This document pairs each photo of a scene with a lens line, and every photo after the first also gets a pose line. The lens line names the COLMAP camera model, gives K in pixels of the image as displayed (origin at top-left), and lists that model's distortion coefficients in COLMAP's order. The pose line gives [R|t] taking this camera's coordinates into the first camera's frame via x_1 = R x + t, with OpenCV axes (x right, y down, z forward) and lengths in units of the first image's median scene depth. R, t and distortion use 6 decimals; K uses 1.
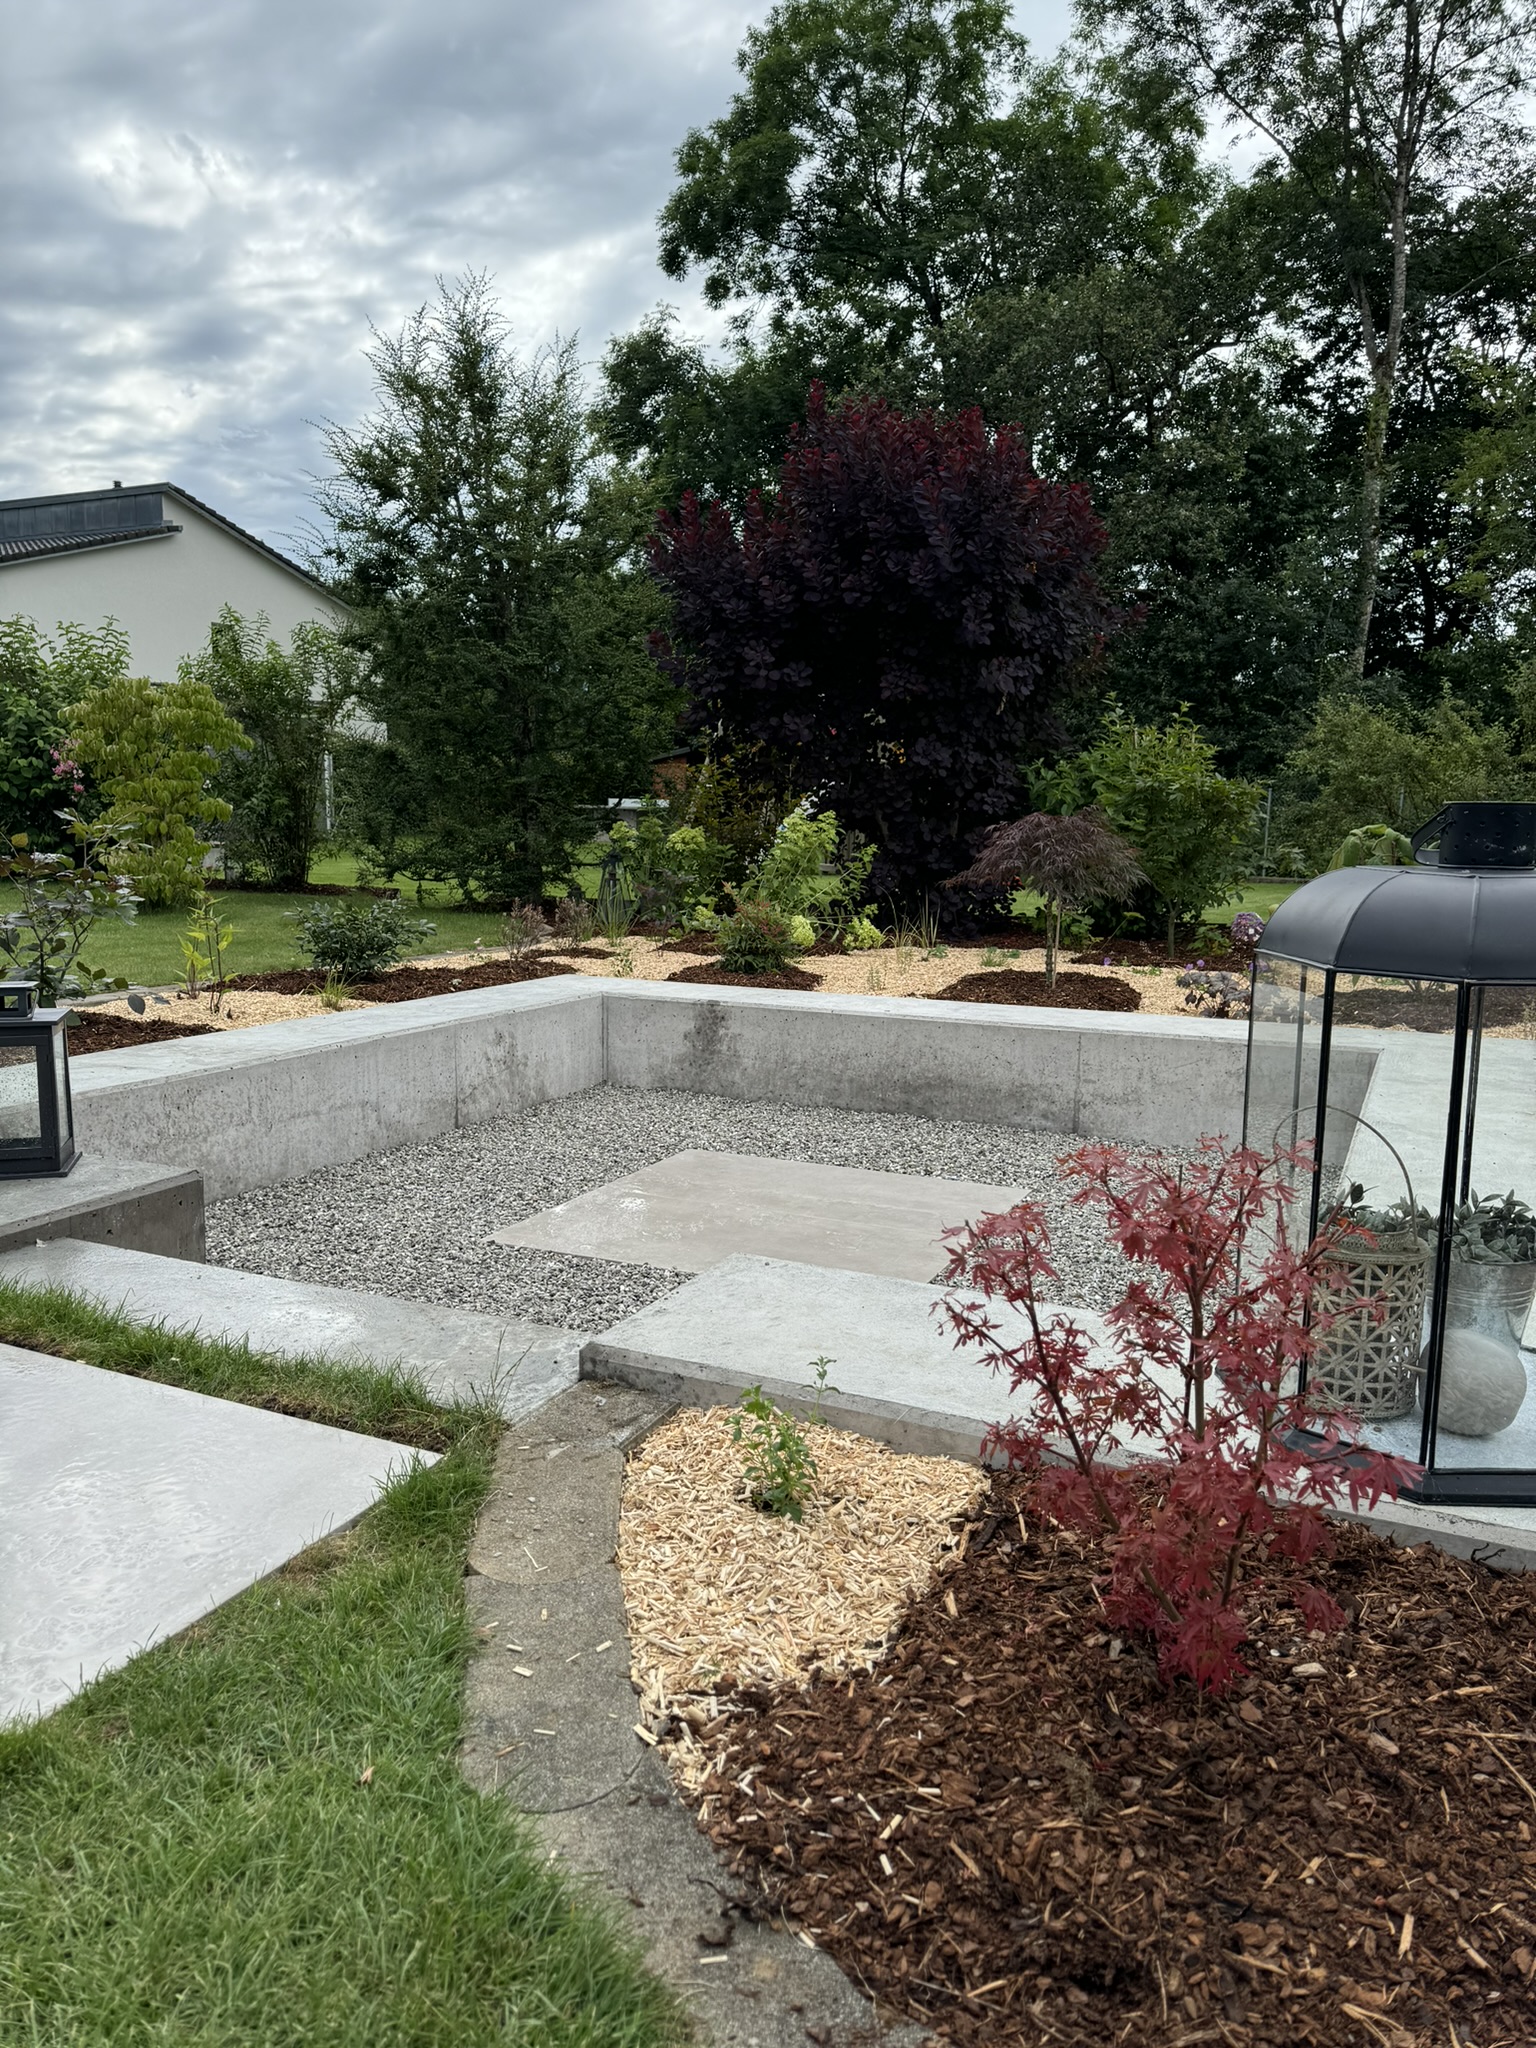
lens RADIAL K [[1454.4, 0, 768.5], [0, 1454.4, 1033.4], [0, 0, 1]] dist [0.044956, -0.001203]
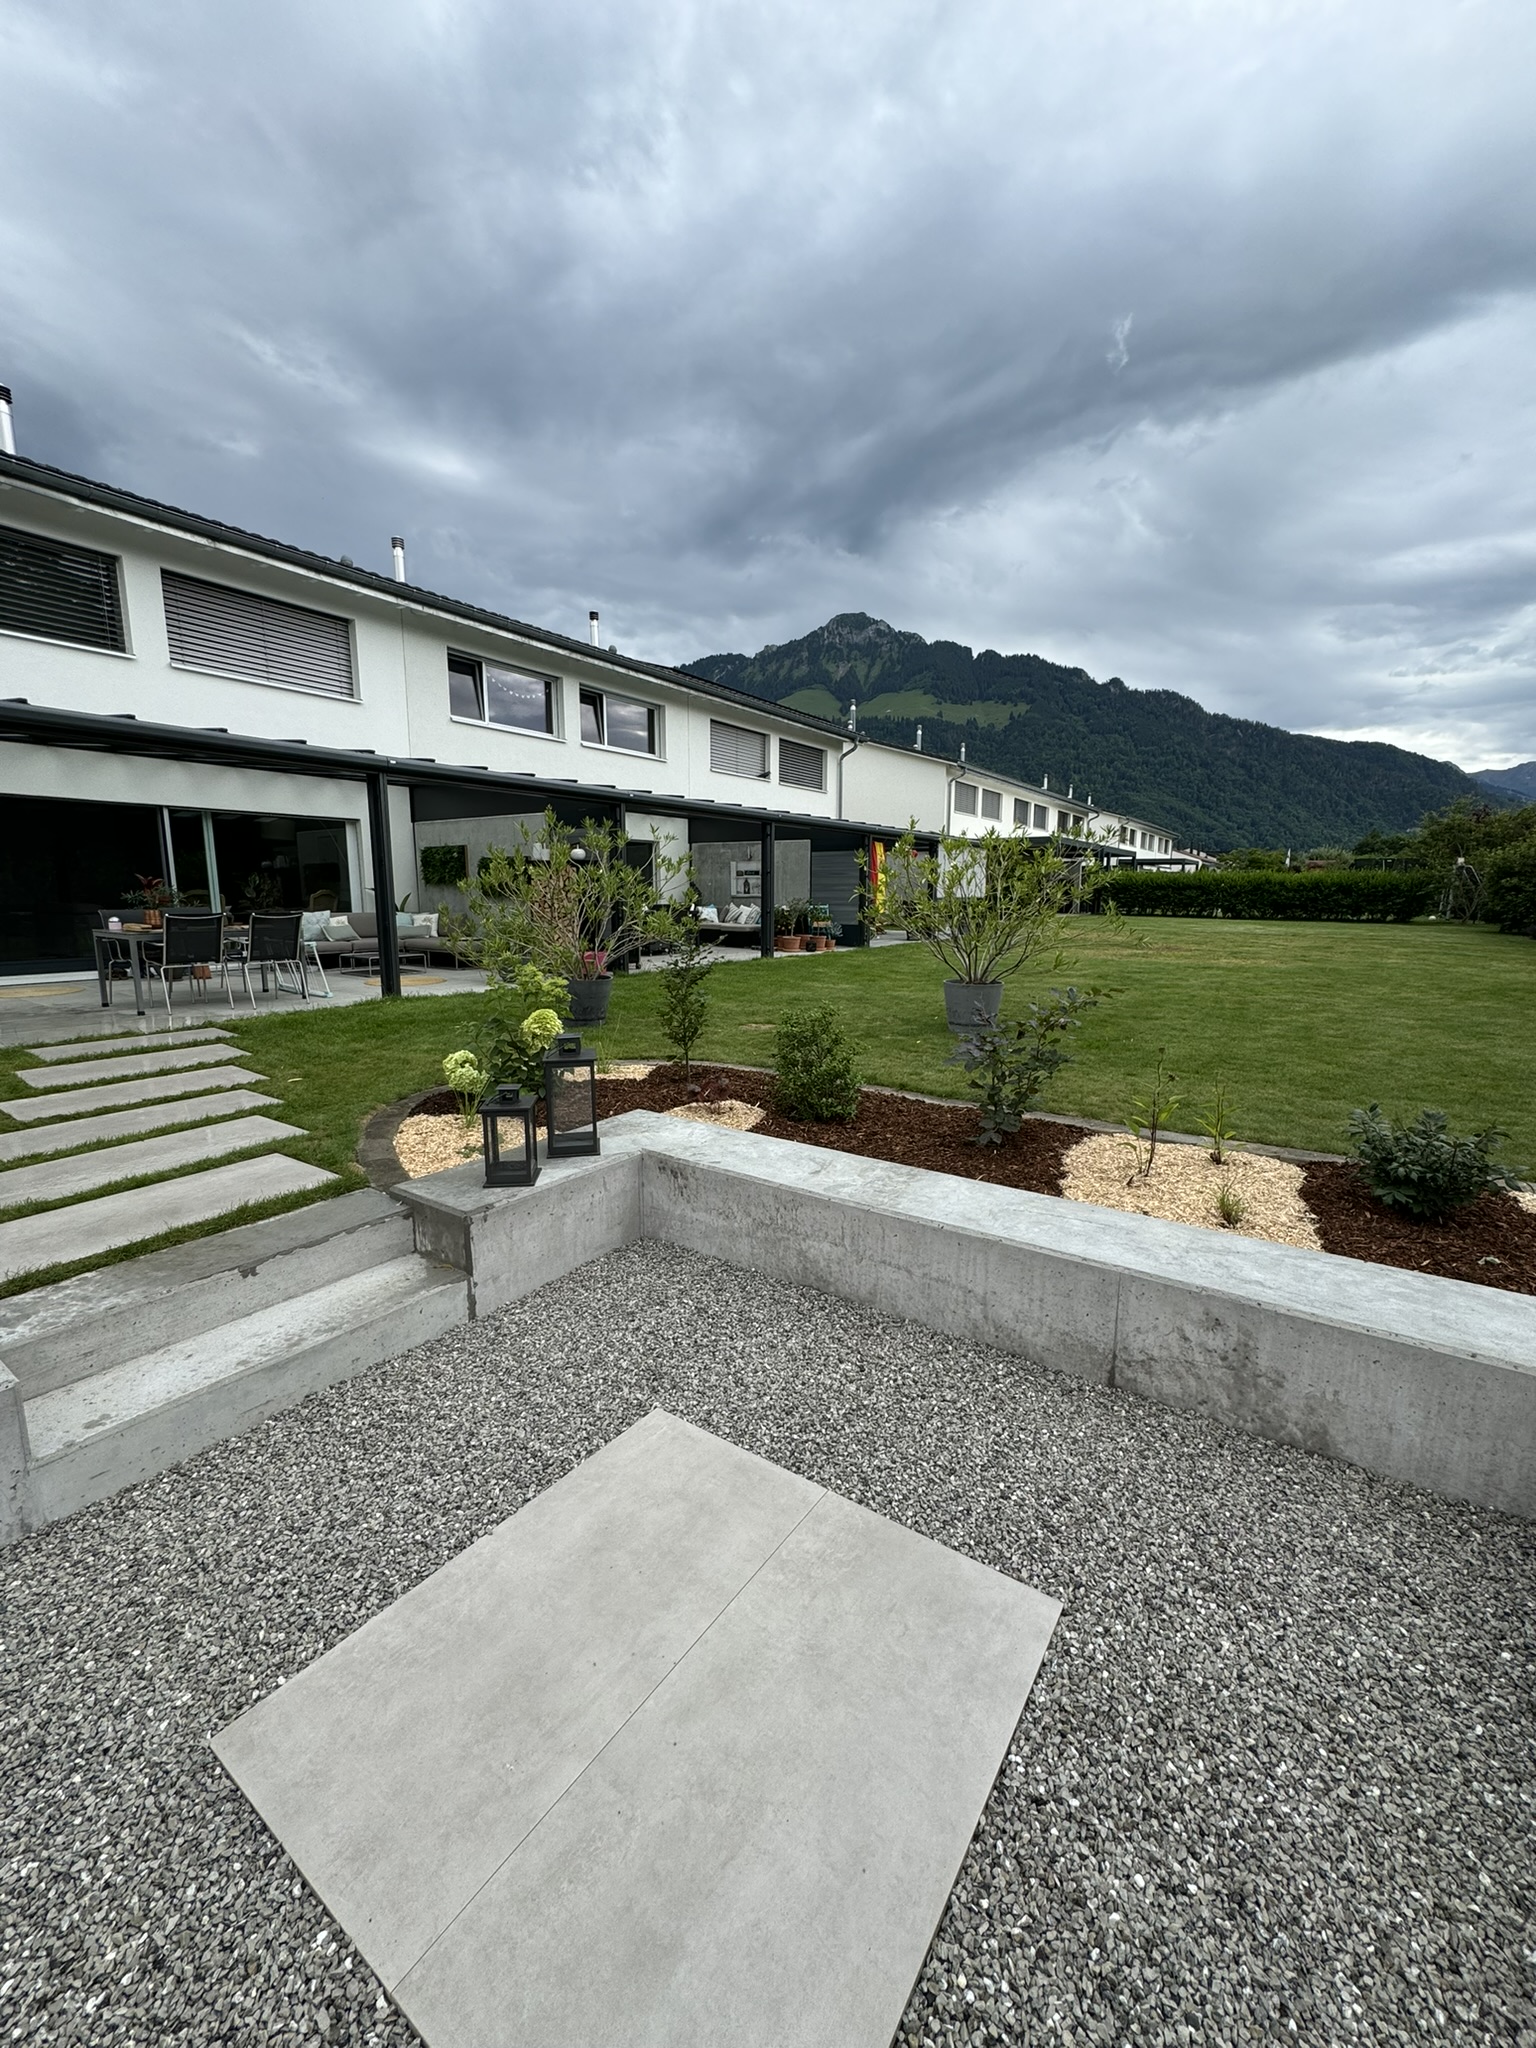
lens RADIAL K [[823.3, 0, 768.4], [0, 823.3, 1024.5], [0, 0, 1]] dist [-0.000374, -0.000025]
pose [[-0.165579, 0.148092, -0.975014, 0.256812], [-0.146846, 0.973937, 0.172866, -0.192465], [0.975202, 0.171800, -0.139517, 0.806027]]
